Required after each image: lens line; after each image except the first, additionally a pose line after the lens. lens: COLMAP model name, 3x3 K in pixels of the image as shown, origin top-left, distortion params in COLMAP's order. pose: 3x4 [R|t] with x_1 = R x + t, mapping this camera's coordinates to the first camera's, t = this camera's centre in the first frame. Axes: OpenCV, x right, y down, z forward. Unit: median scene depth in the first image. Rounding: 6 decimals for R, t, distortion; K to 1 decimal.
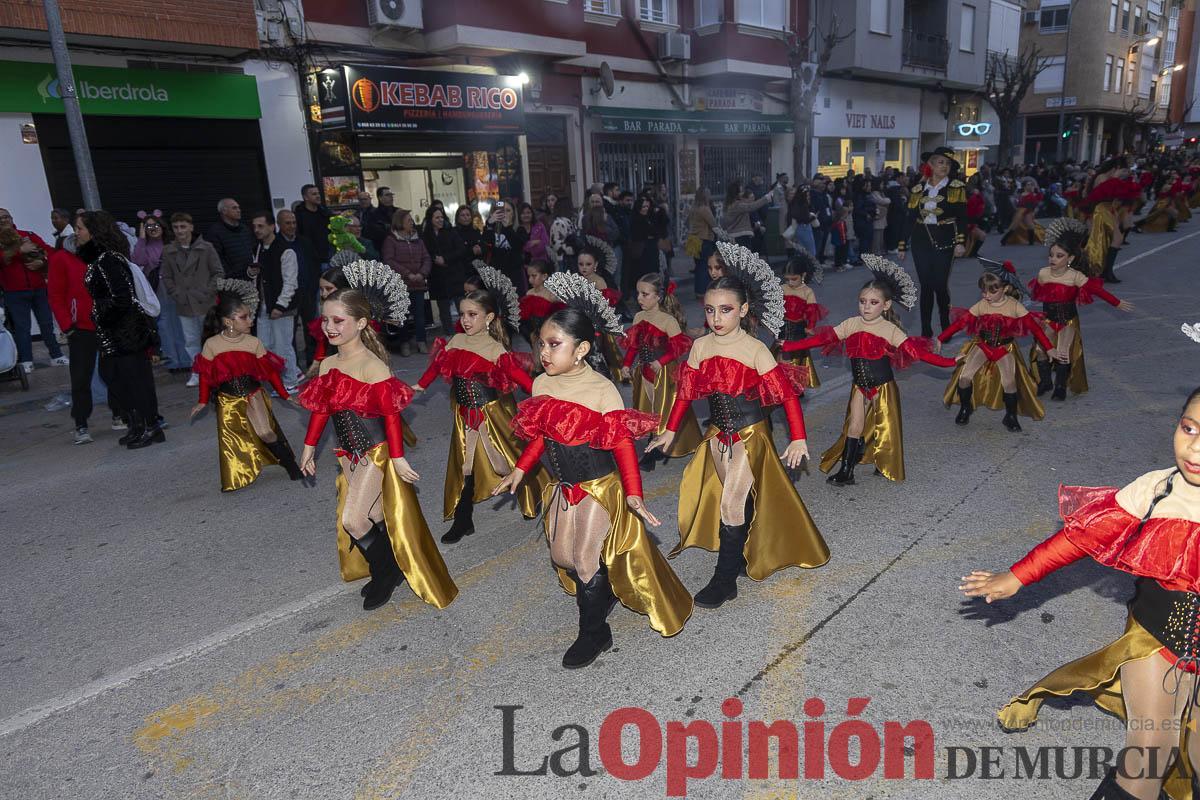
lens RADIAL K [[824.1, 0, 602.0], [0, 824.1, 406.0], [0, 0, 1]] dist [0.007952, 0.004451]
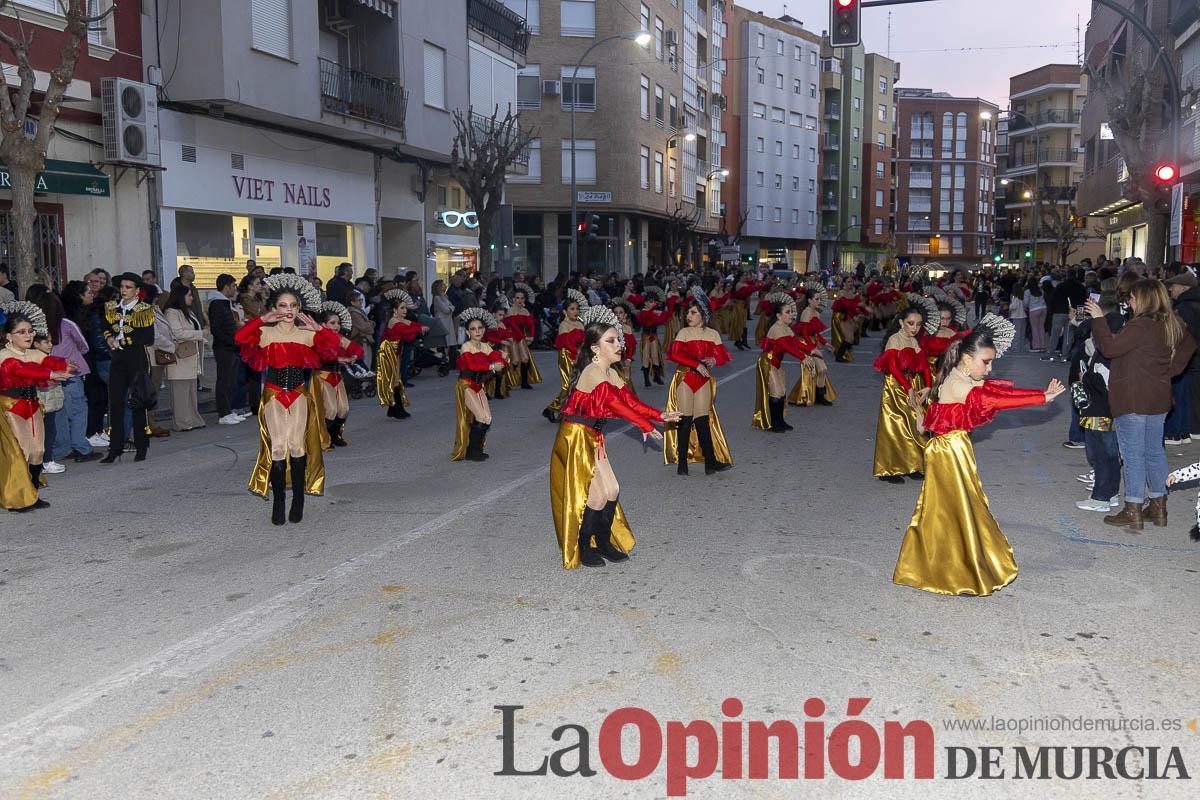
lens RADIAL K [[1096.5, 0, 602.8], [0, 1096.5, 400.1], [0, 0, 1]] dist [0.008012, 0.002238]
pose [[0.898137, 0.001450, 0.439714, 0.167452], [0.066042, 0.988207, -0.138153, -0.055350], [-0.434729, 0.153120, 0.887449, 0.171777]]
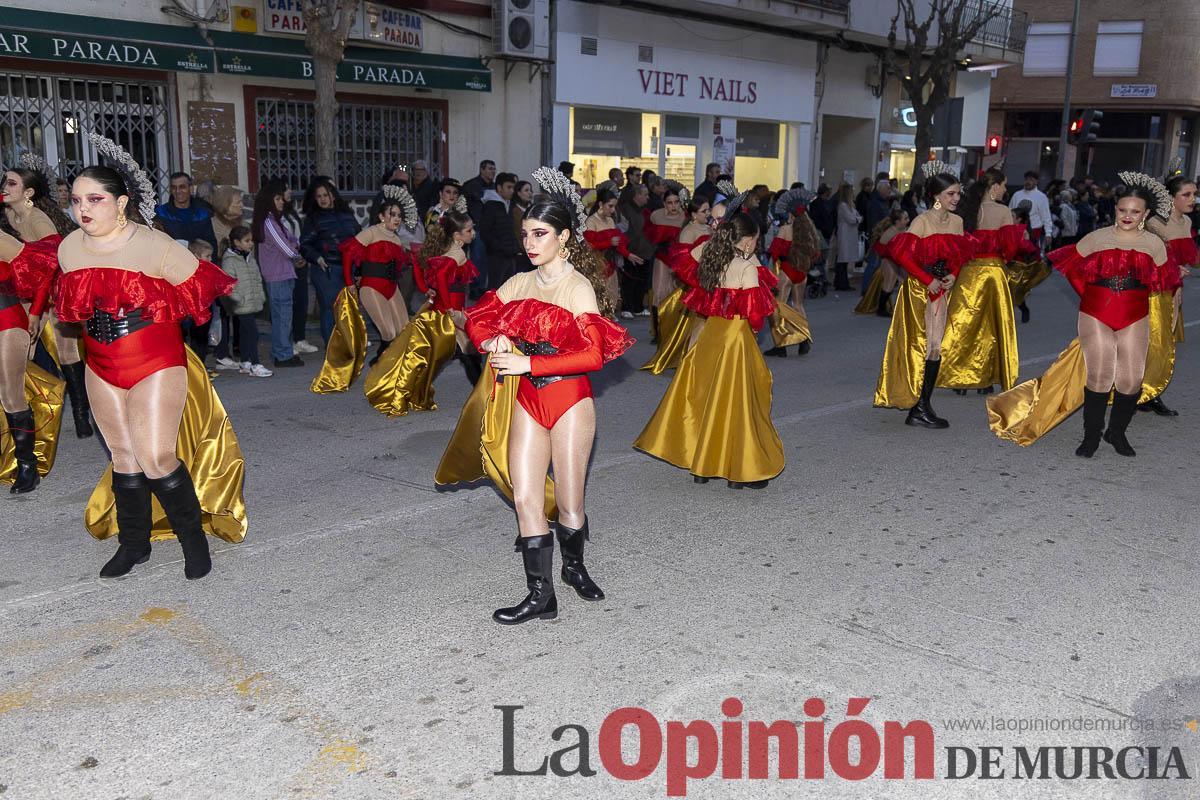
lens RADIAL K [[1082.5, 0, 601.9], [0, 1082.5, 401.1], [0, 0, 1]] dist [0.002612, 0.007365]
pose [[0.996271, 0.080951, -0.029835, 0.280774], [-0.082291, 0.995508, -0.046826, -0.077372], [0.025910, 0.049107, 0.998457, 0.230927]]
